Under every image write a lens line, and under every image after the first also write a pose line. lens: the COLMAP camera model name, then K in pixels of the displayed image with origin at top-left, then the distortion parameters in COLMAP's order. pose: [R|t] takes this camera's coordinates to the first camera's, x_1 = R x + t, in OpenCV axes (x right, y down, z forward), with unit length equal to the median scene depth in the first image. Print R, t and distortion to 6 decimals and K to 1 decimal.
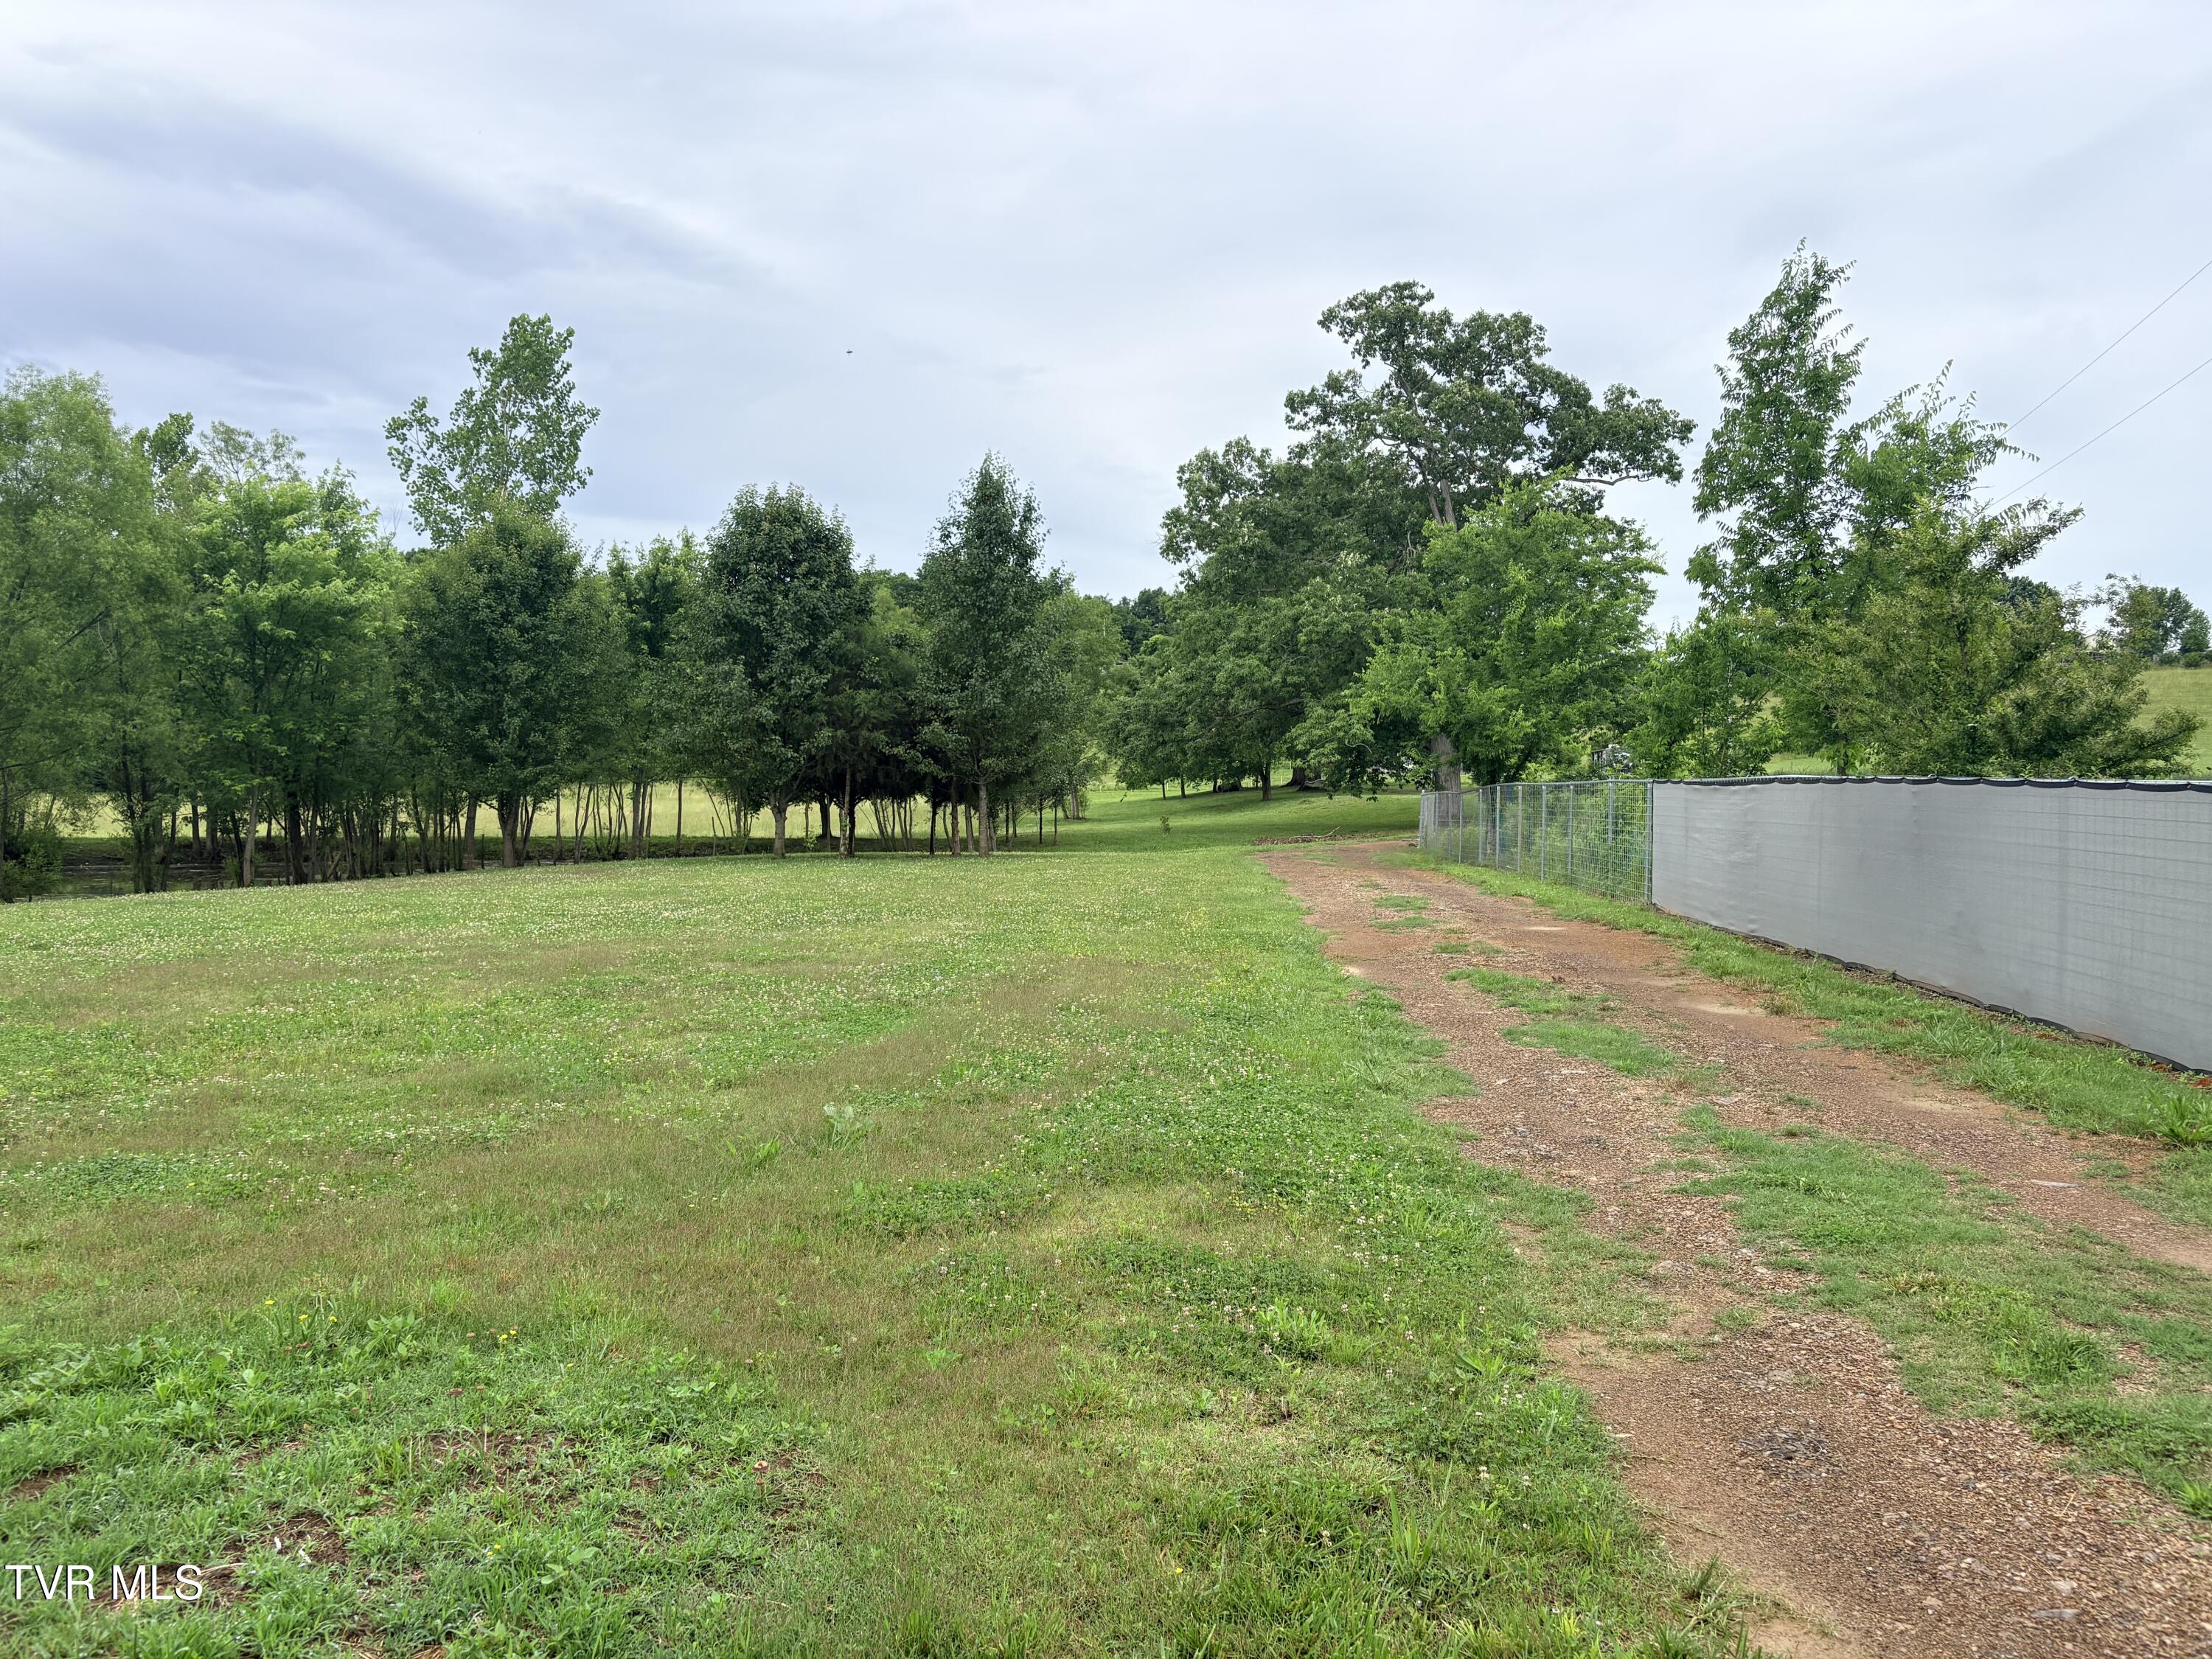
lens RADIAL K [[1659.3, 0, 1111.5], [0, 1659.3, 835.2], [0, 0, 1]] dist [0.024881, -0.004588]
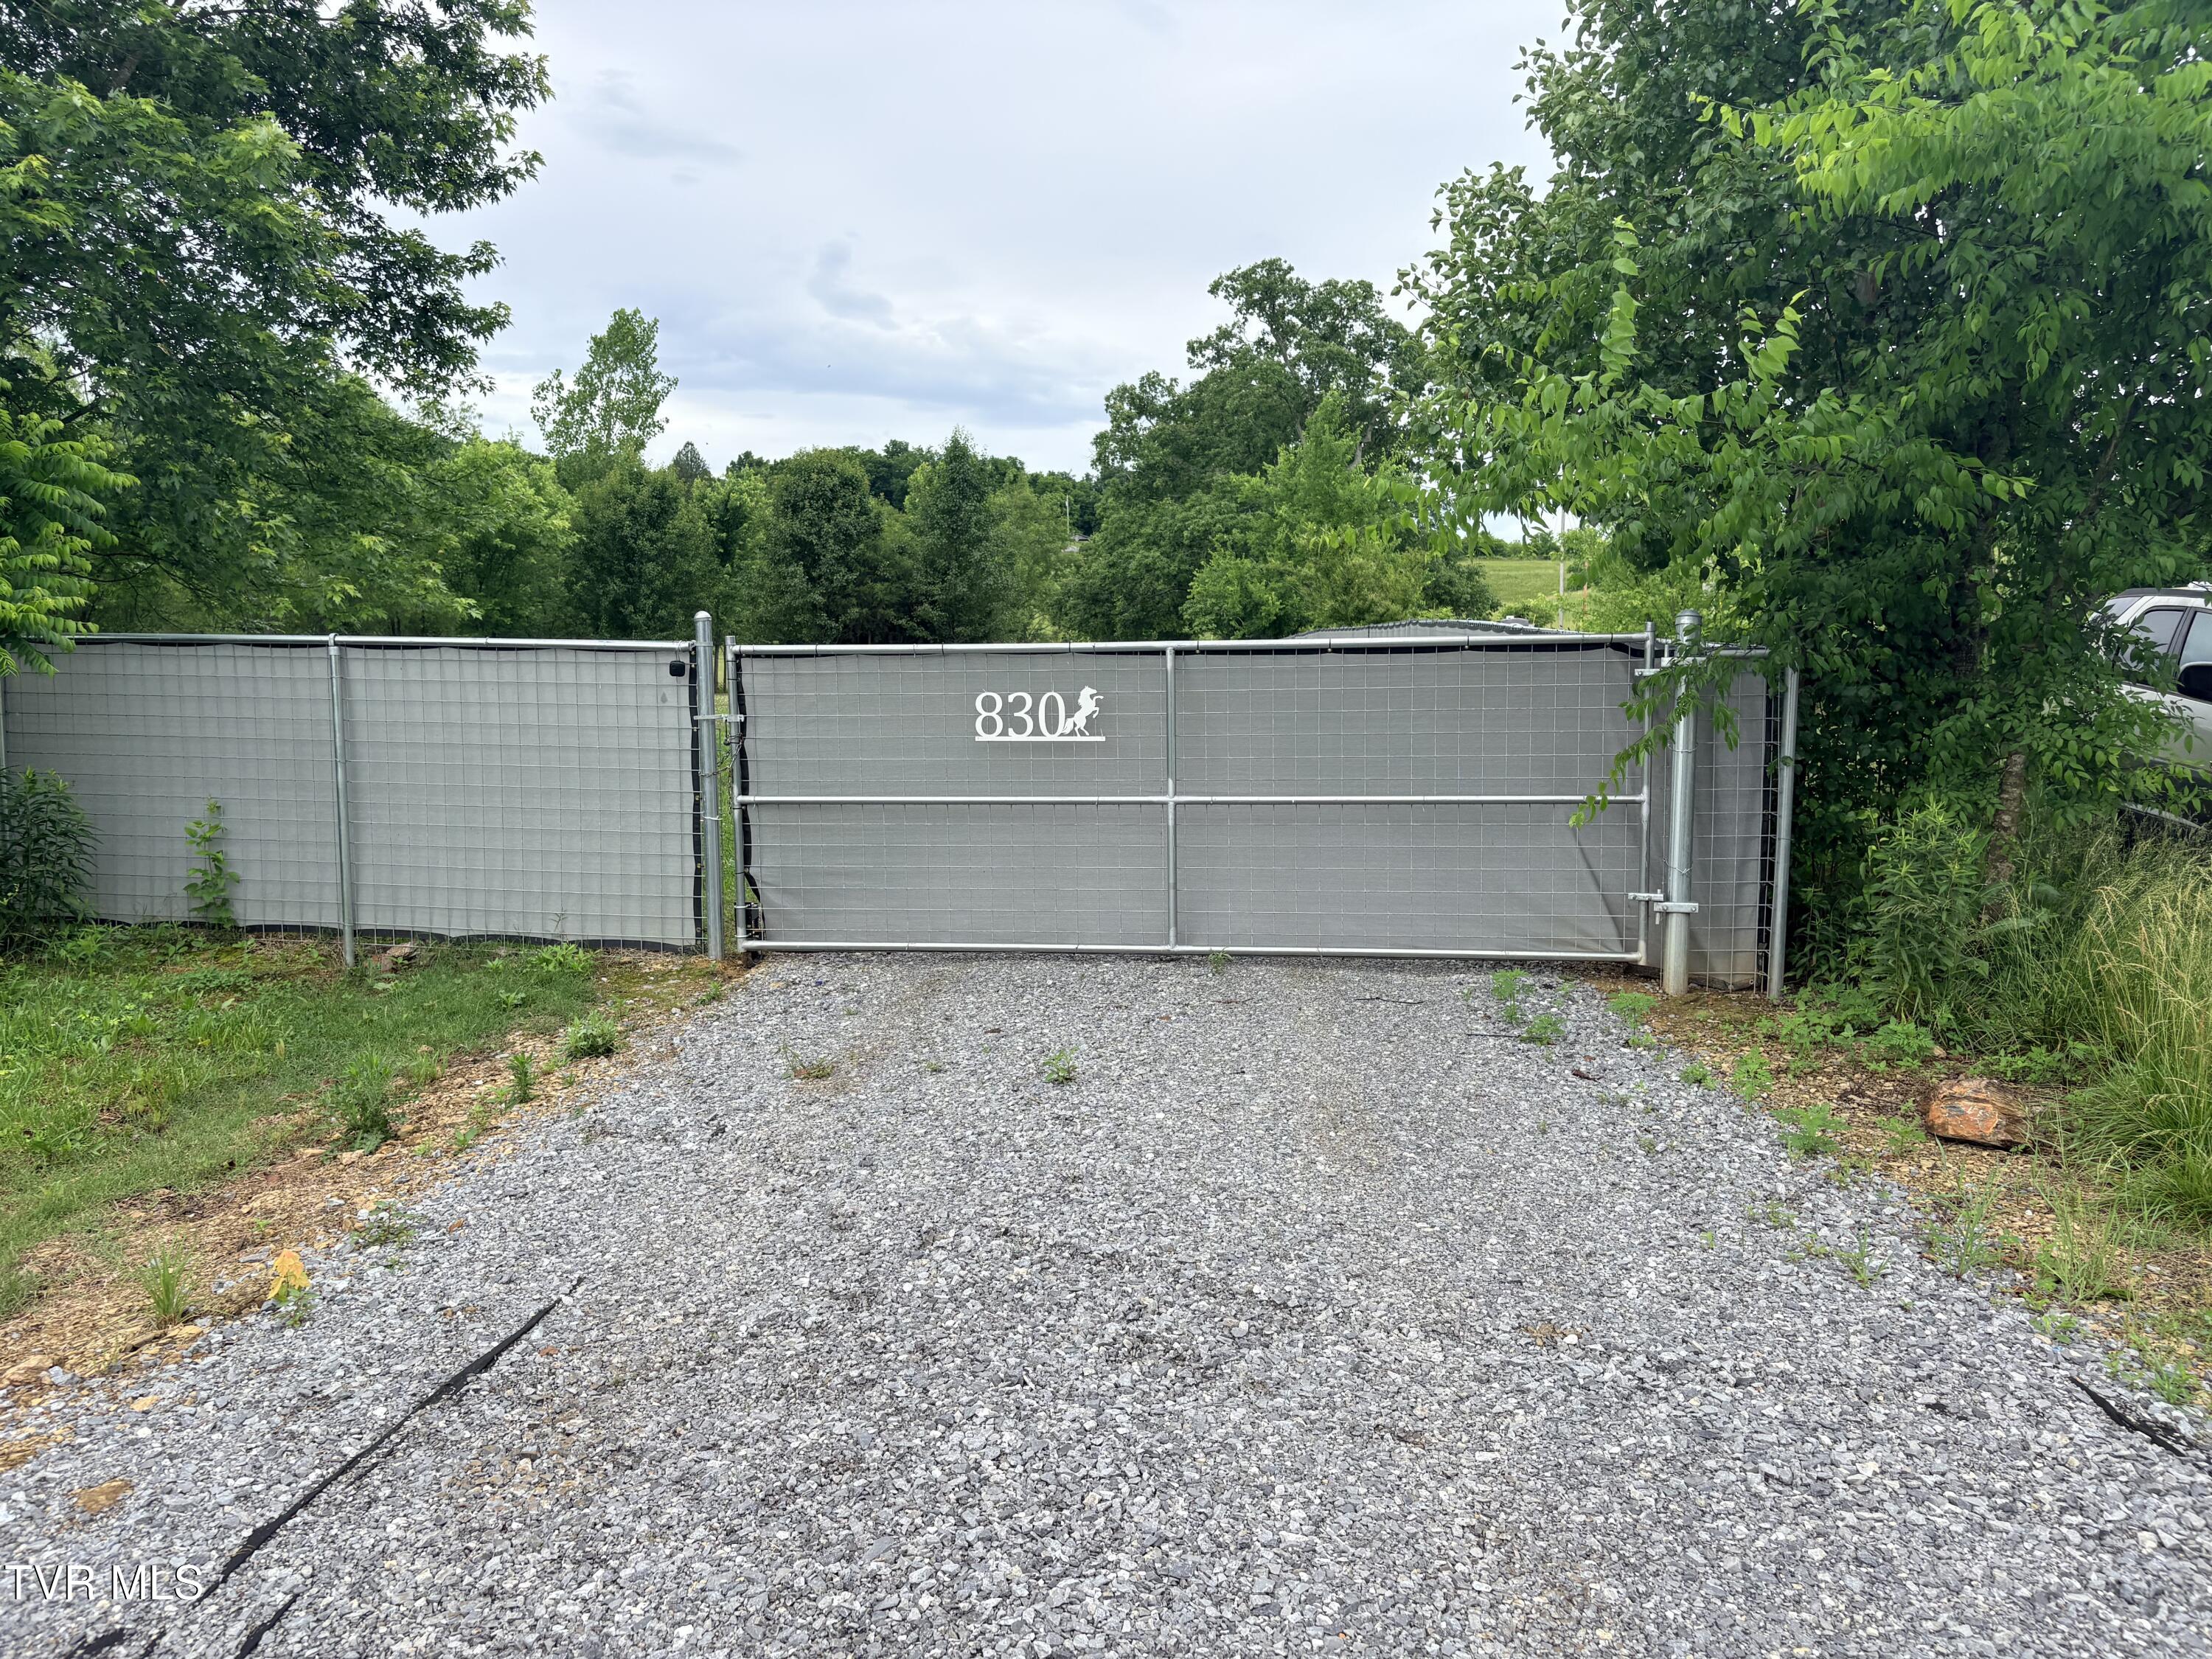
lens RADIAL K [[1659.3, 0, 1111.5], [0, 1659.3, 835.2], [0, 0, 1]] dist [0.024881, -0.004588]
pose [[0.999808, -0.006009, 0.018668, 0.021471], [0.004557, 0.997029, 0.076890, 0.016794], [-0.019075, -0.076790, 0.996865, -0.321639]]
